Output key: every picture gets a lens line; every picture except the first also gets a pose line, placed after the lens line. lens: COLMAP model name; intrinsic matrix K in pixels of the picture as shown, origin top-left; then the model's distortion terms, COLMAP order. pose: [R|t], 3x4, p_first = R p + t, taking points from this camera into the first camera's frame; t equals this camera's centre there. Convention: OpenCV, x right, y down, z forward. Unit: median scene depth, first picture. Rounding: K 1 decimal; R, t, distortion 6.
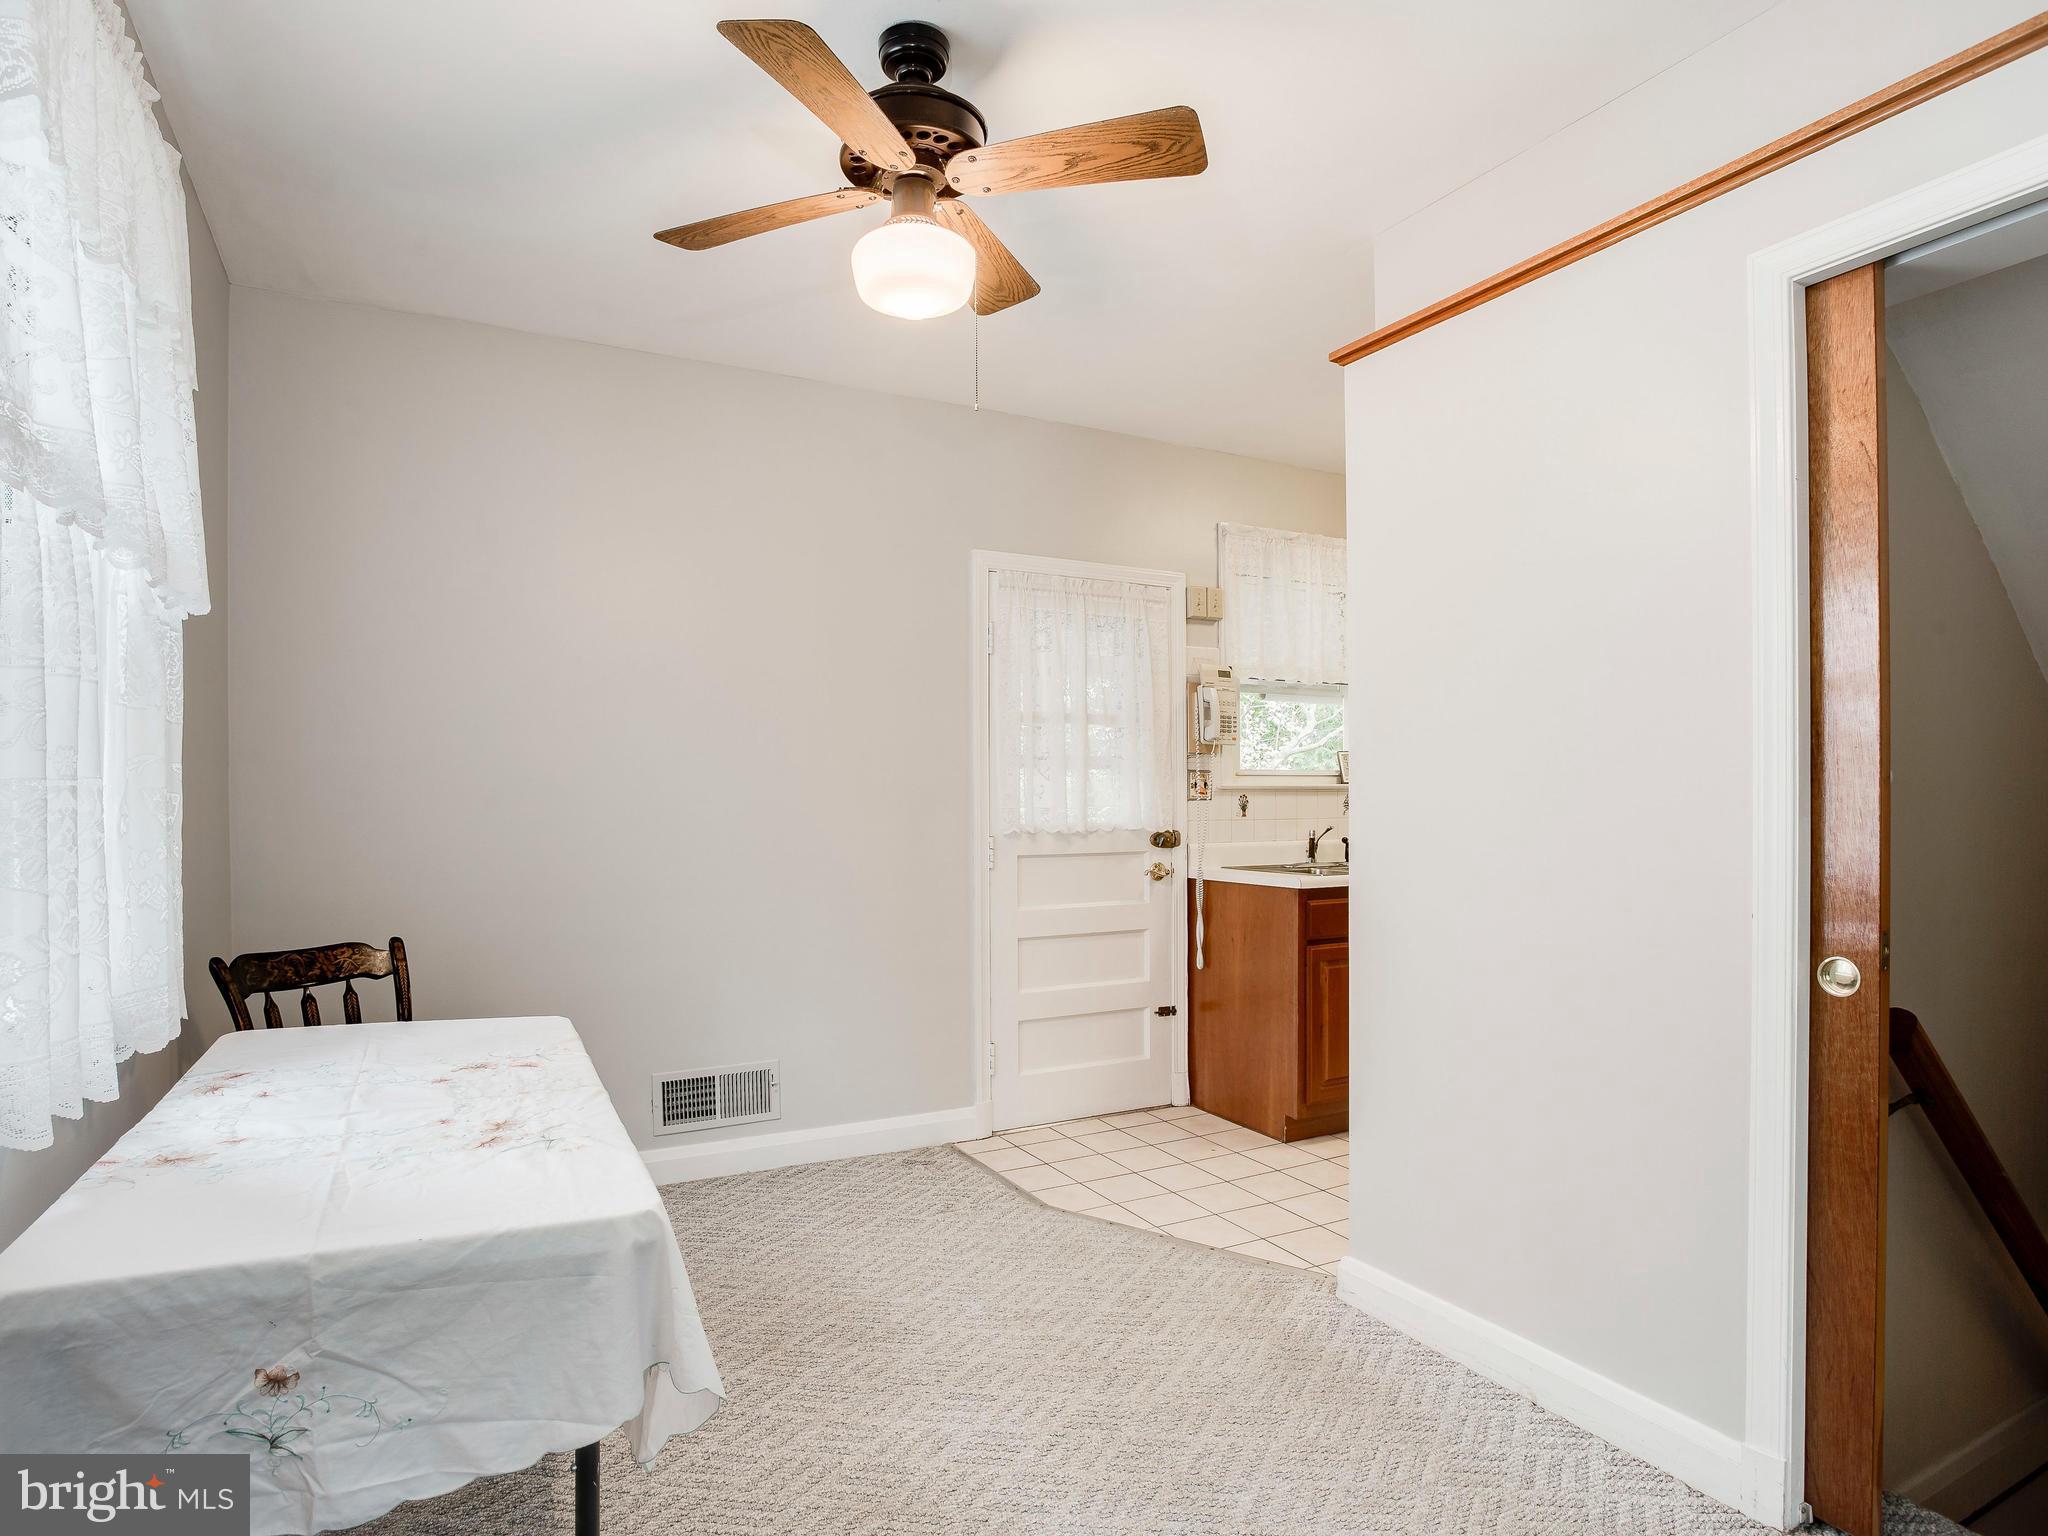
lens RADIAL K [[1125.5, 0, 1013.3], [0, 1125.5, 771.9], [0, 0, 1]] dist [-0.050965, 0.024345]
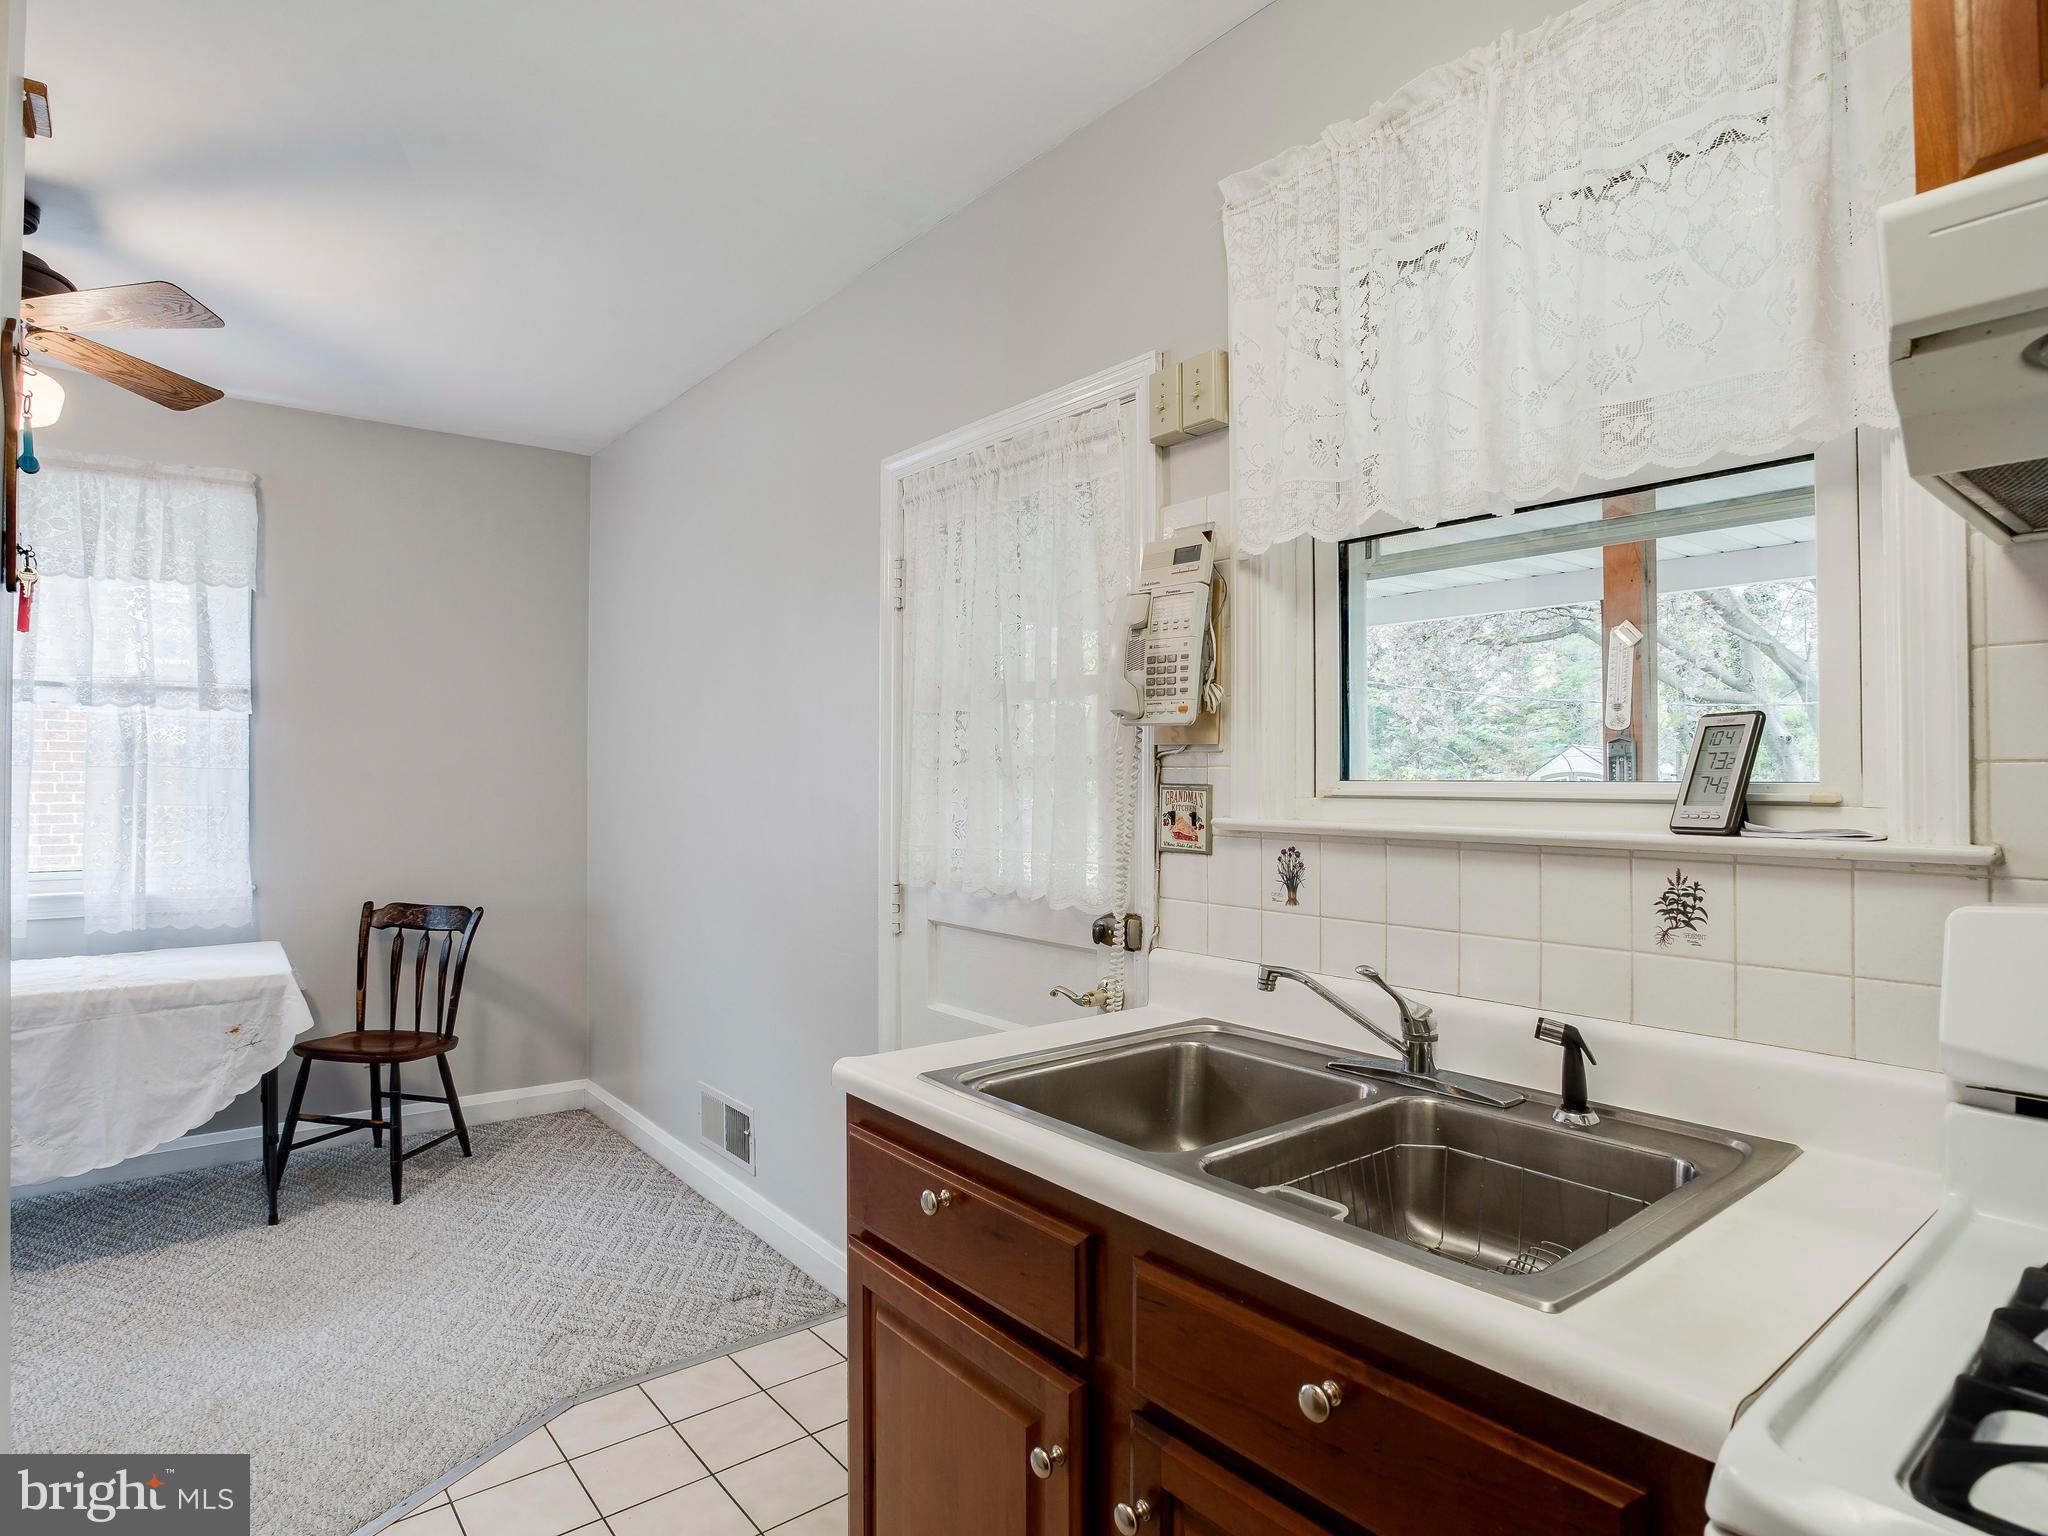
lens RADIAL K [[1125.5, 0, 1013.3], [0, 1125.5, 771.9], [0, 0, 1]] dist [-0.050965, 0.024345]
pose [[0.199970, -0.003435, -0.979796, 0.696437], [0.011036, 0.999938, -0.001254, -0.008164], [0.979740, -0.010563, 0.199996, 1.017666]]
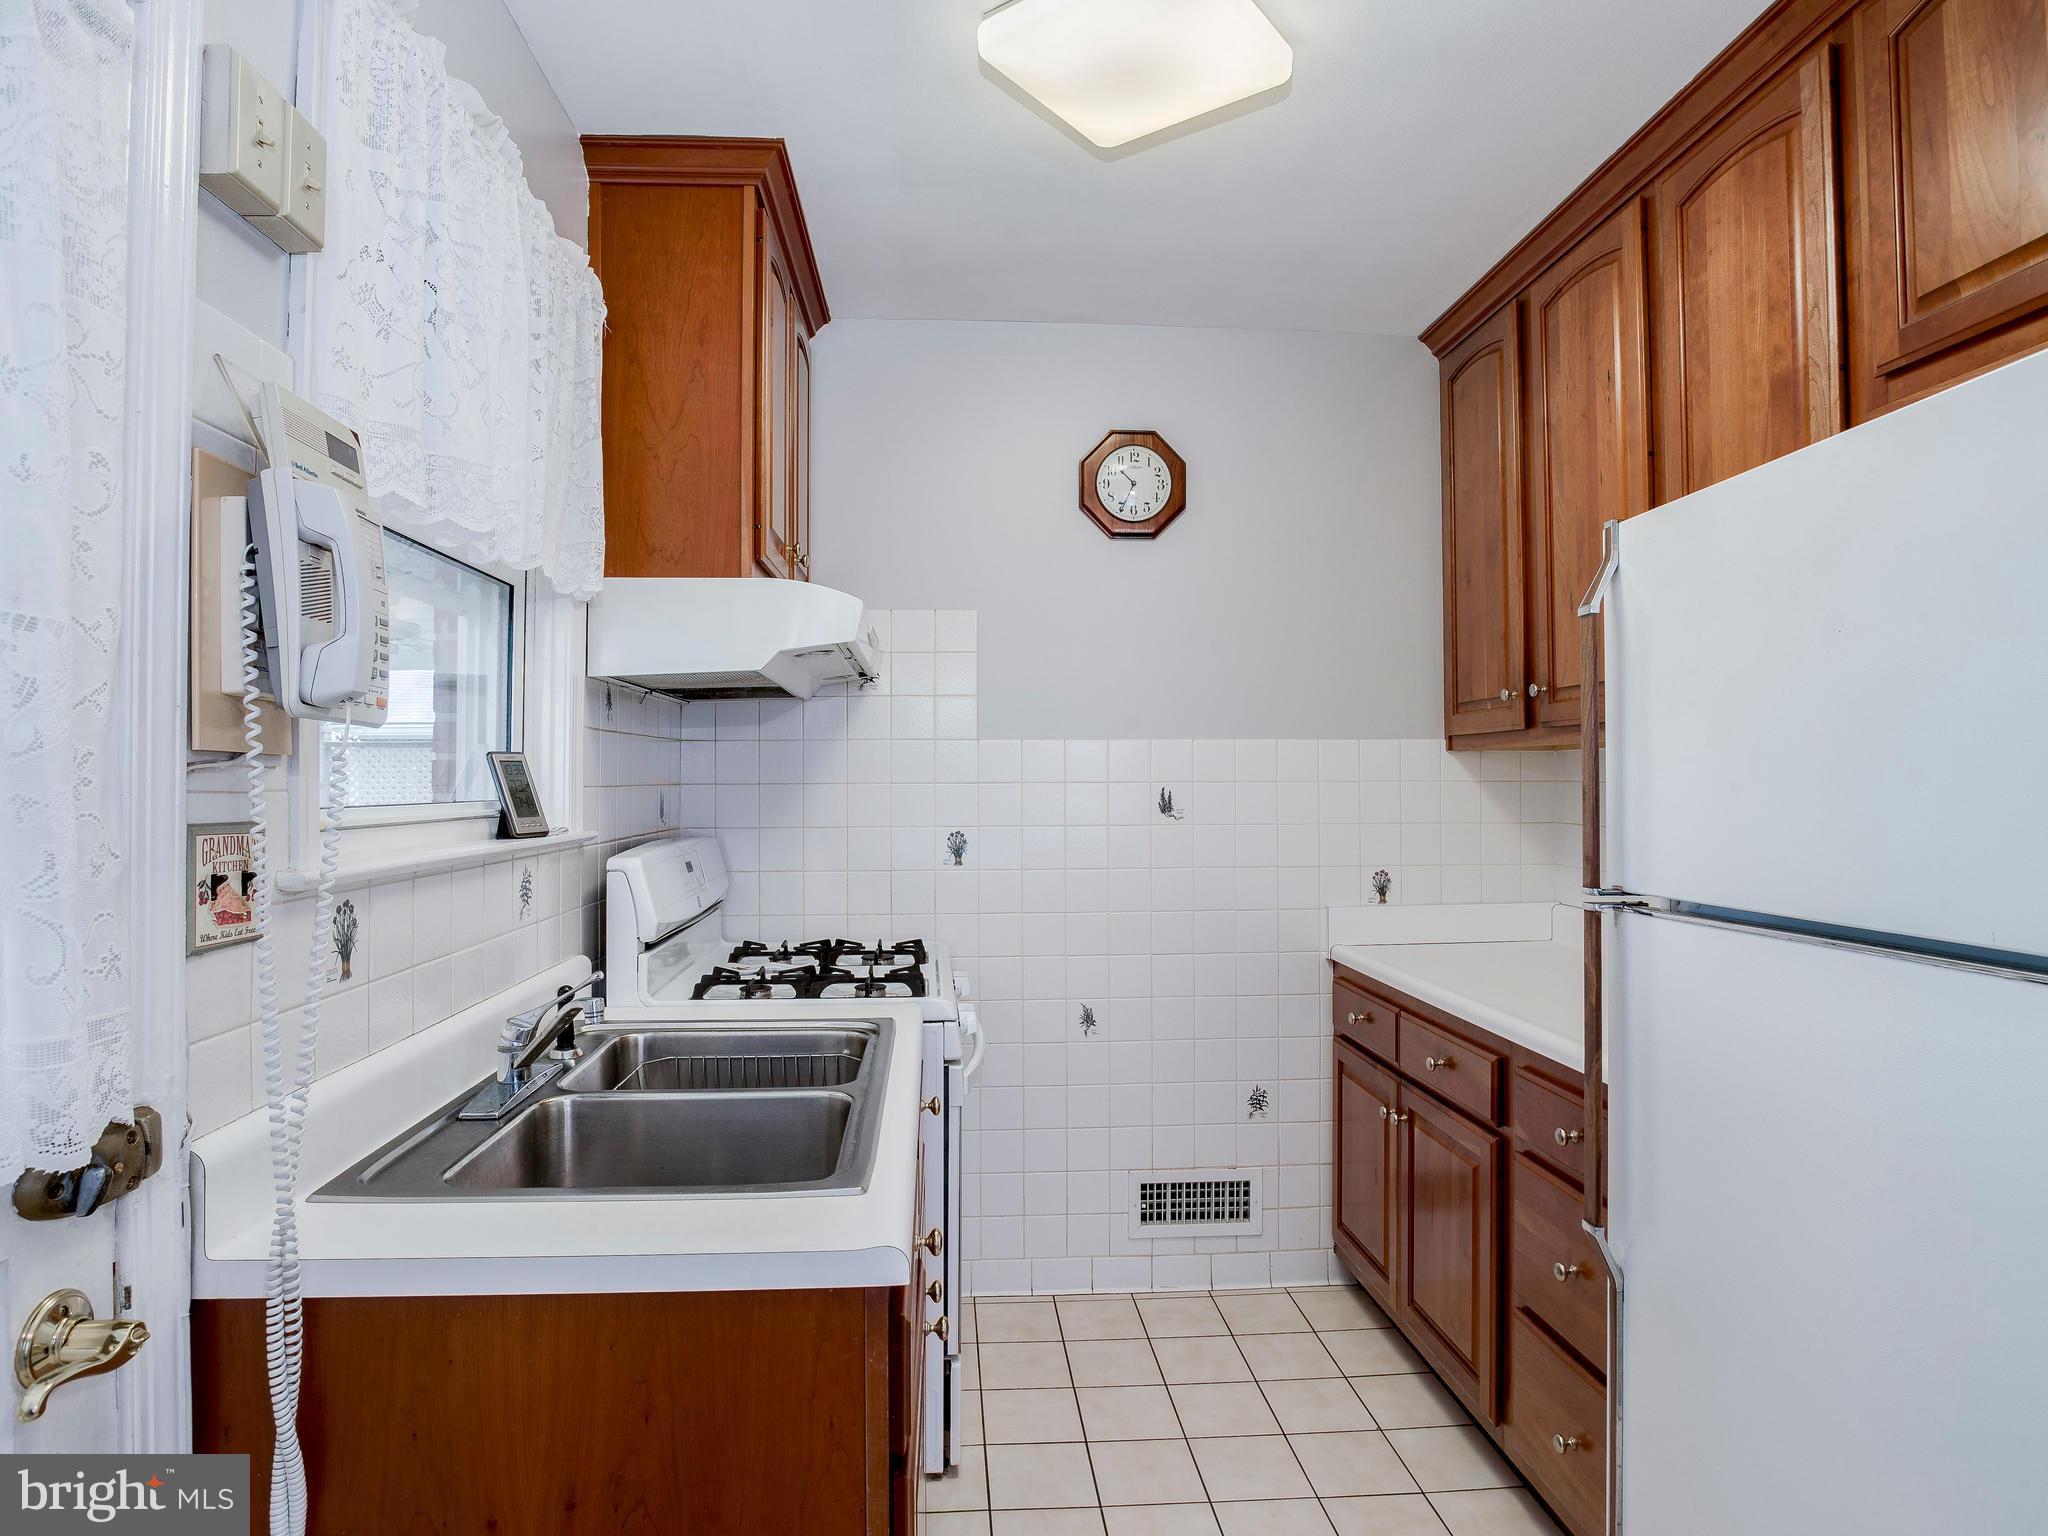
lens RADIAL K [[1125.5, 0, 1013.3], [0, 1125.5, 771.9], [0, 0, 1]] dist [-0.050965, 0.024345]
pose [[0.403939, 0.009913, 0.914732, 0.019720], [-0.012495, 0.999908, -0.005318, -0.016521], [-0.914701, -0.009281, 0.404025, 0.898887]]
